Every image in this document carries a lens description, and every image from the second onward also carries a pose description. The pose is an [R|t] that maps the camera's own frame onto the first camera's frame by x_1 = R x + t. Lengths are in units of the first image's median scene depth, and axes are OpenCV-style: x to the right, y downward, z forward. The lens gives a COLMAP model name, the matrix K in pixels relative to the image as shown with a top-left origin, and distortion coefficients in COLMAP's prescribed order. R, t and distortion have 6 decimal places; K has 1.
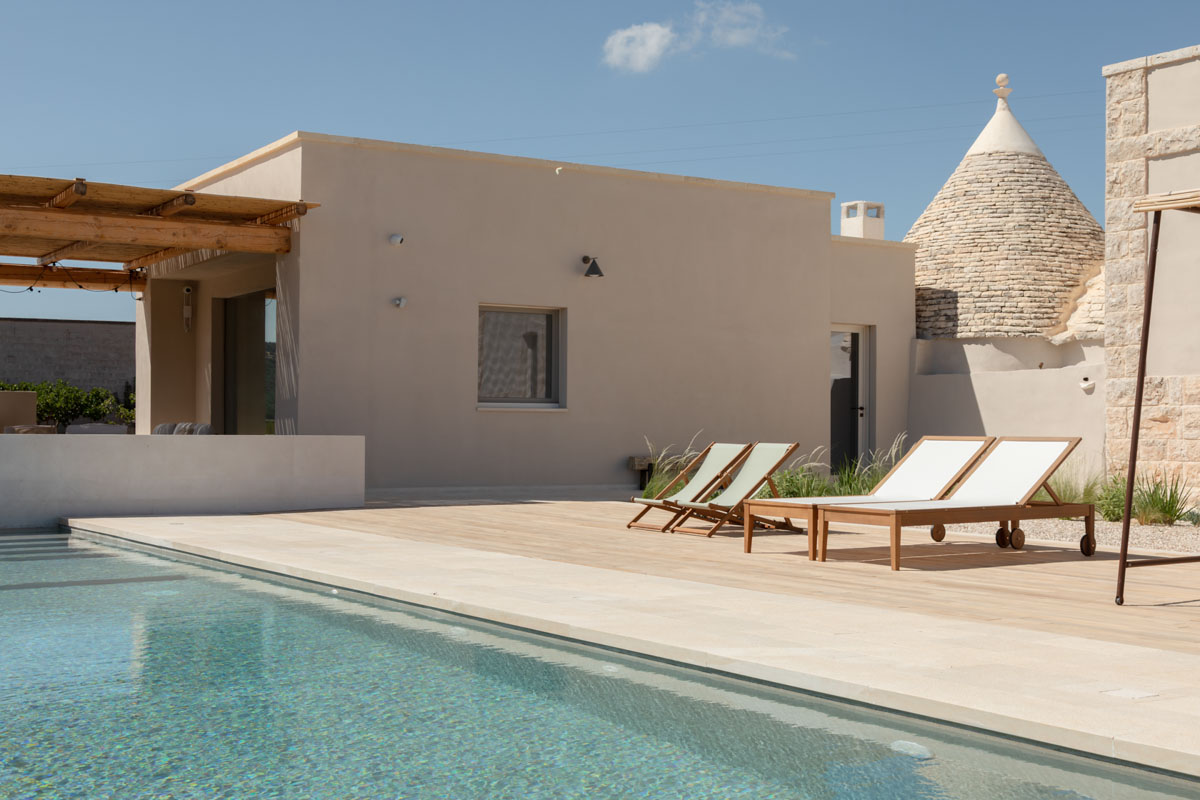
lens RADIAL K [[1483.7, 0, 592.6], [0, 1483.7, 411.5], [0, 0, 1]] dist [0.026488, 0.000000]
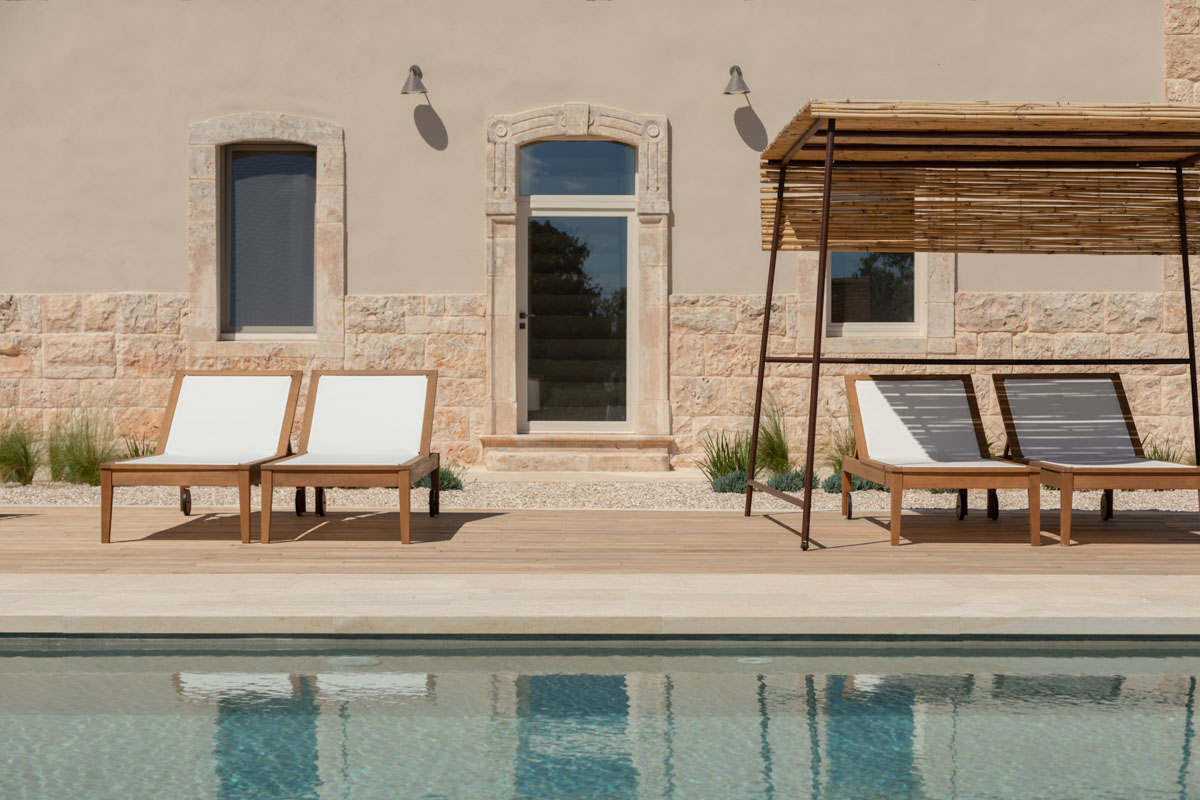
lens RADIAL K [[2120.9, 0, 618.0], [0, 2120.9, 434.5], [0, 0, 1]] dist [0.056114, 0.000000]
pose [[0.562081, -0.027380, 0.826629, -0.315592], [-0.006160, 0.999286, 0.037287, 0.004785], [-0.827059, -0.026051, 0.561511, 0.149275]]
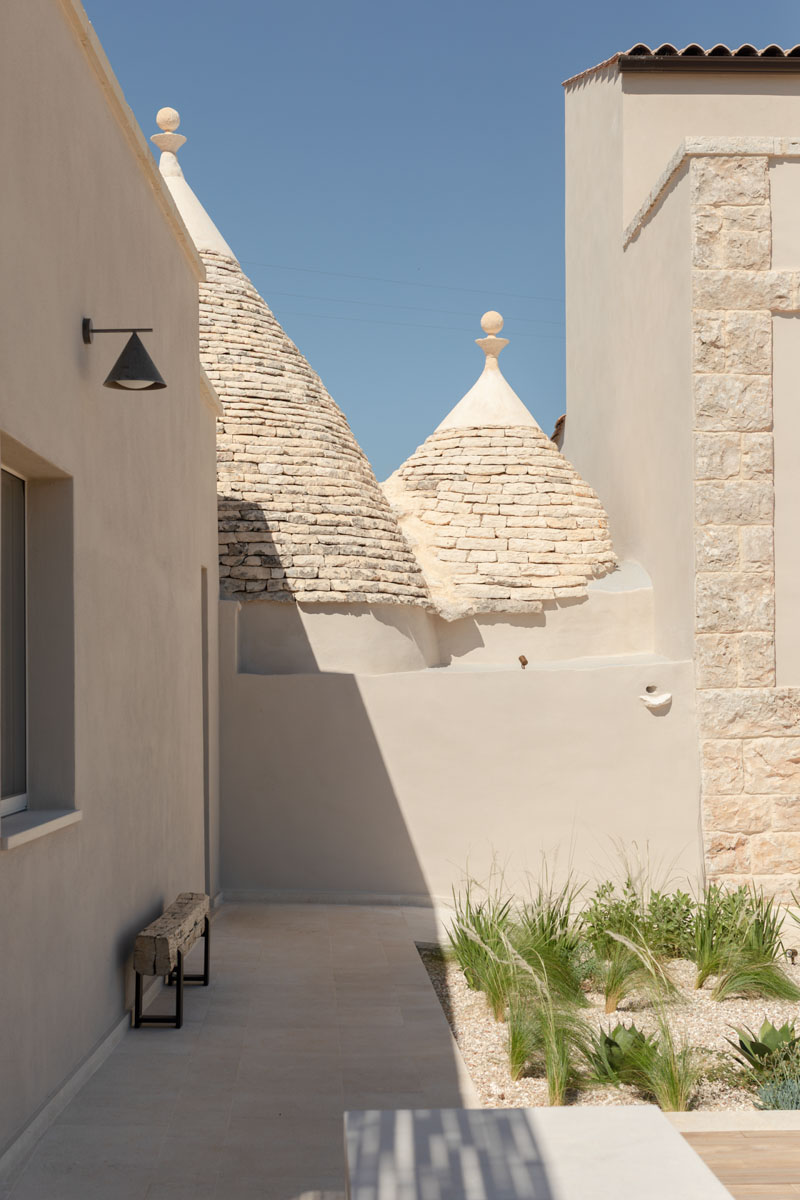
lens RADIAL K [[1748.0, 0, 402.5], [0, 1748.0, 664.4], [0, 0, 1]] dist [0.033071, 0.000000]
pose [[0.516229, -0.002769, 0.856446, -0.285065], [0.003038, 0.999994, 0.001401, -0.032924], [-0.856445, 0.001879, 0.516235, 0.757310]]
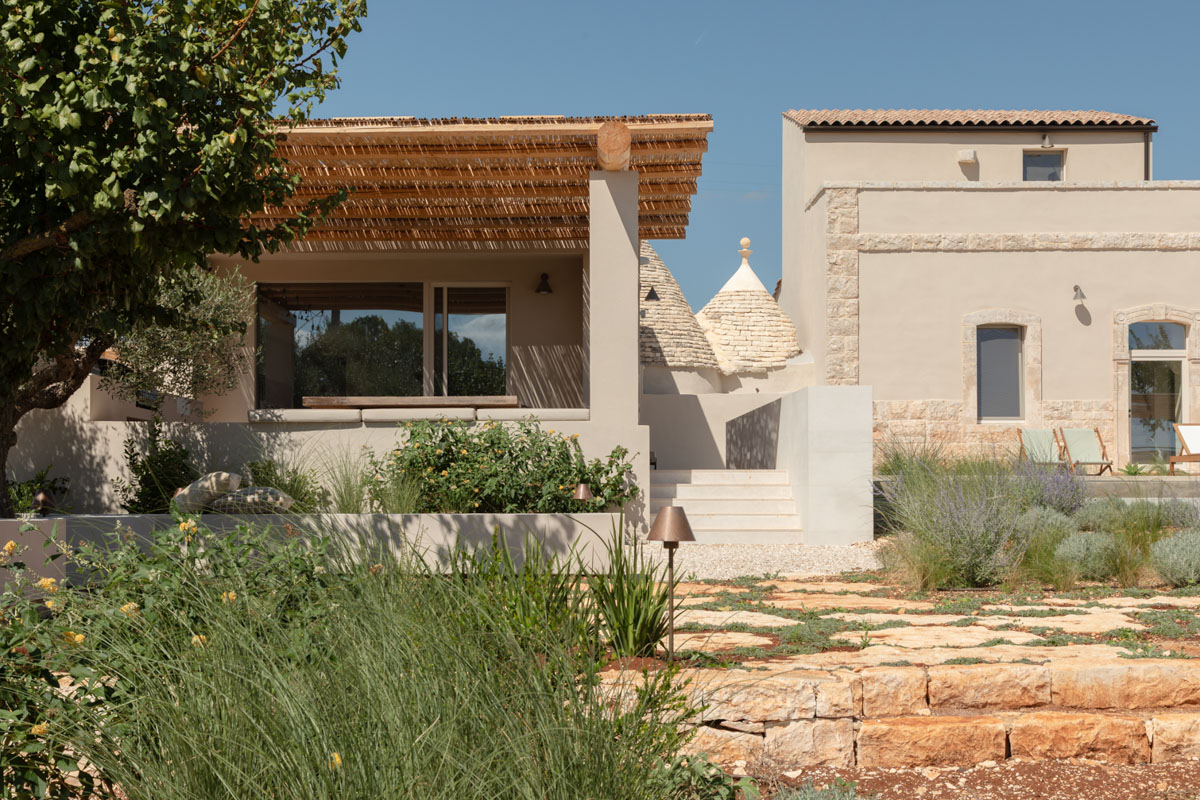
lens RADIAL K [[1981.5, 0, 562.4], [0, 1981.5, 444.5], [0, 0, 1]] dist [0.072821, 0.000000]
pose [[0.548128, 0.018238, 0.836196, -1.379838], [-0.004017, 0.999808, -0.019173, 0.056750], [-0.836385, 0.007151, 0.548096, 0.177735]]
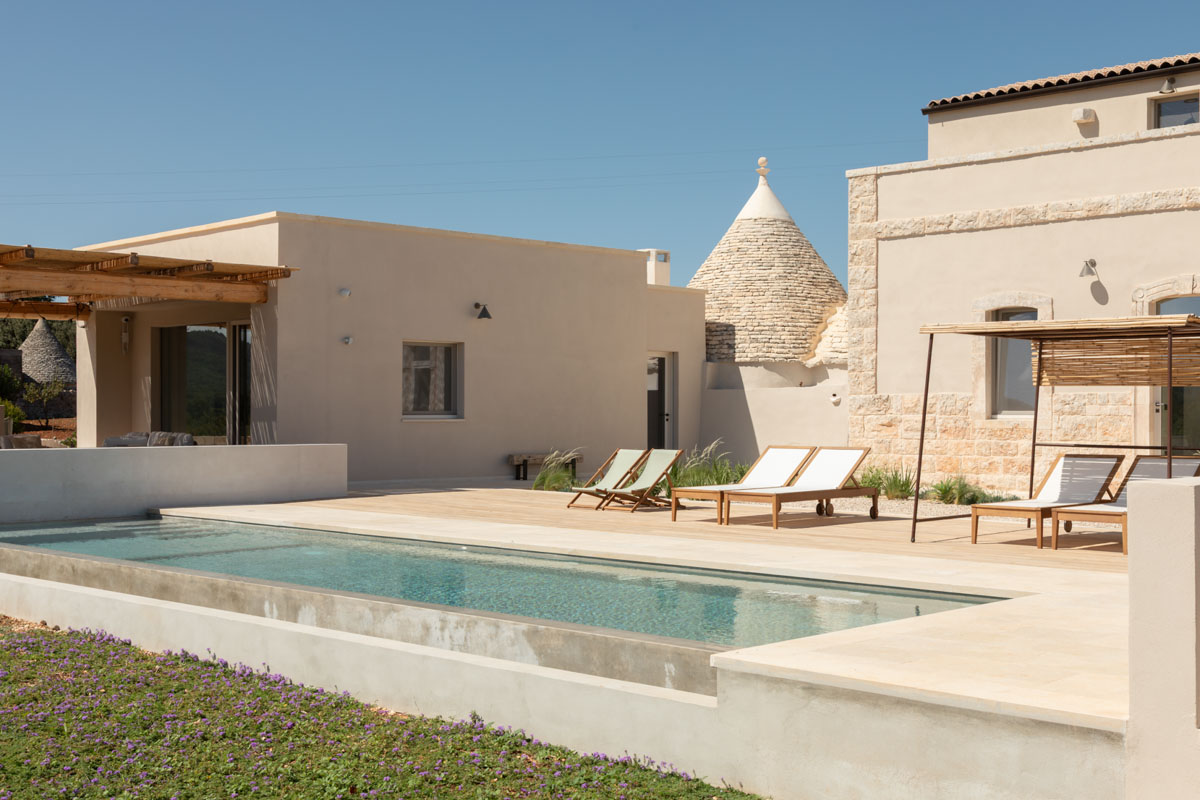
lens RADIAL K [[1468.8, 0, 595.4], [0, 1468.8, 401.5], [0, 0, 1]] dist [0.047537, 0.000000]
pose [[0.978712, -0.003297, 0.205211, -0.170332], [0.002313, 0.999985, 0.005034, -0.023695], [-0.205225, -0.004453, 0.978705, -0.299090]]
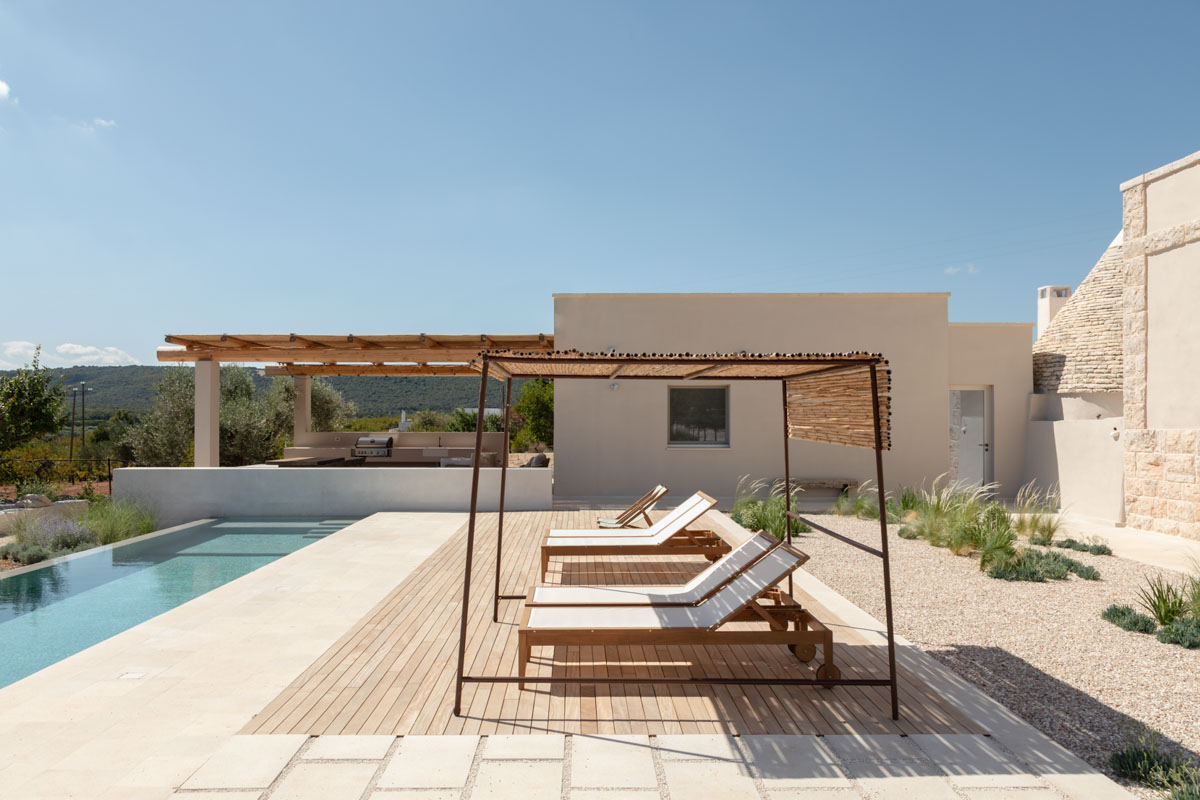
lens RADIAL K [[943.9, 0, 593.6], [0, 943.9, 409.1], [0, 0, 1]] dist [0.003879, 0.011015]
pose [[0.837023, -0.011567, -0.547045, 0.410081], [0.009855, 0.999933, -0.006064, -0.038975], [0.547079, -0.000315, 0.837081, 0.077080]]
